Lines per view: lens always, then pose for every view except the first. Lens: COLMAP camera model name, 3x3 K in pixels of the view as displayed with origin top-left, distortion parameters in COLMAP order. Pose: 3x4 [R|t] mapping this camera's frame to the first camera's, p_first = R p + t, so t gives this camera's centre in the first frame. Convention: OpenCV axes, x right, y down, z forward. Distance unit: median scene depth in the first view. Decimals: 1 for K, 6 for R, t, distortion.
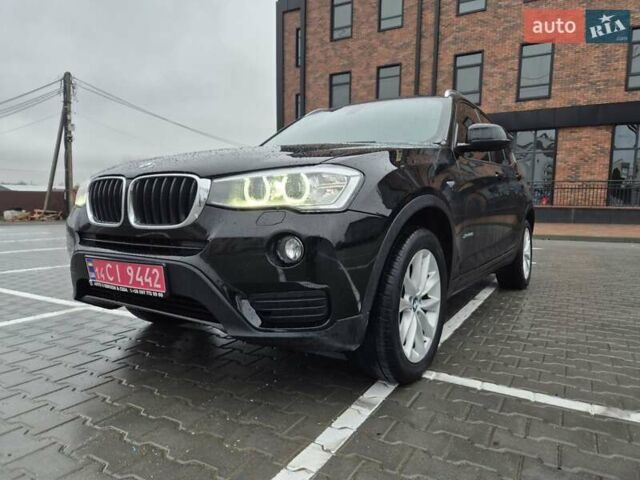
lens RADIAL K [[446.4, 0, 322.9], [0, 446.4, 240.7], [0, 0, 1]] dist [0.084184, -0.069620]
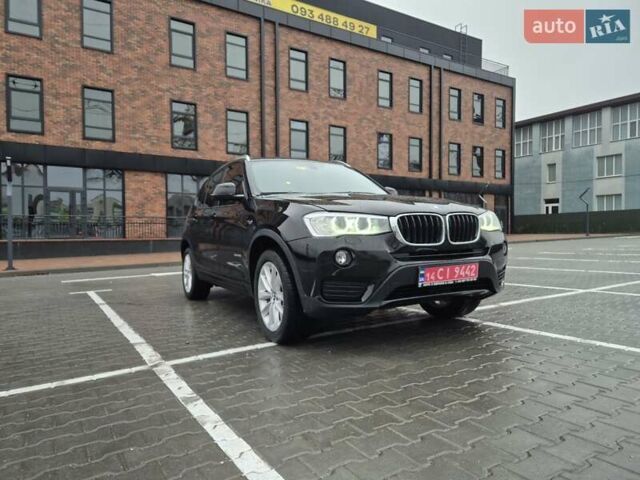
lens RADIAL K [[446.4, 0, 322.9], [0, 446.4, 240.7], [0, 0, 1]] dist [0.084184, -0.069620]
pose [[0.426872, -0.031870, 0.903750, -2.253632], [0.101439, 0.994759, -0.012833, -0.073383], [-0.898605, 0.097153, 0.427867, 0.755694]]
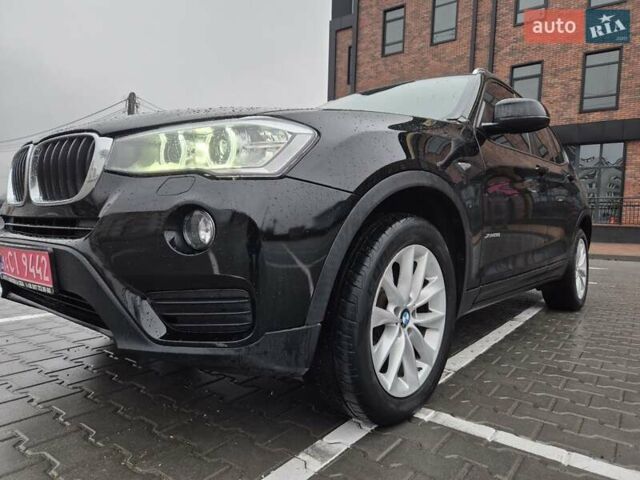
lens RADIAL K [[446.4, 0, 322.9], [0, 446.4, 240.7], [0, 0, 1]] dist [0.084184, -0.069620]
pose [[0.993504, 0.021362, -0.111778, 0.091365], [-0.025506, 0.999034, -0.035777, 0.025990], [0.110906, 0.038395, 0.993089, 0.141985]]
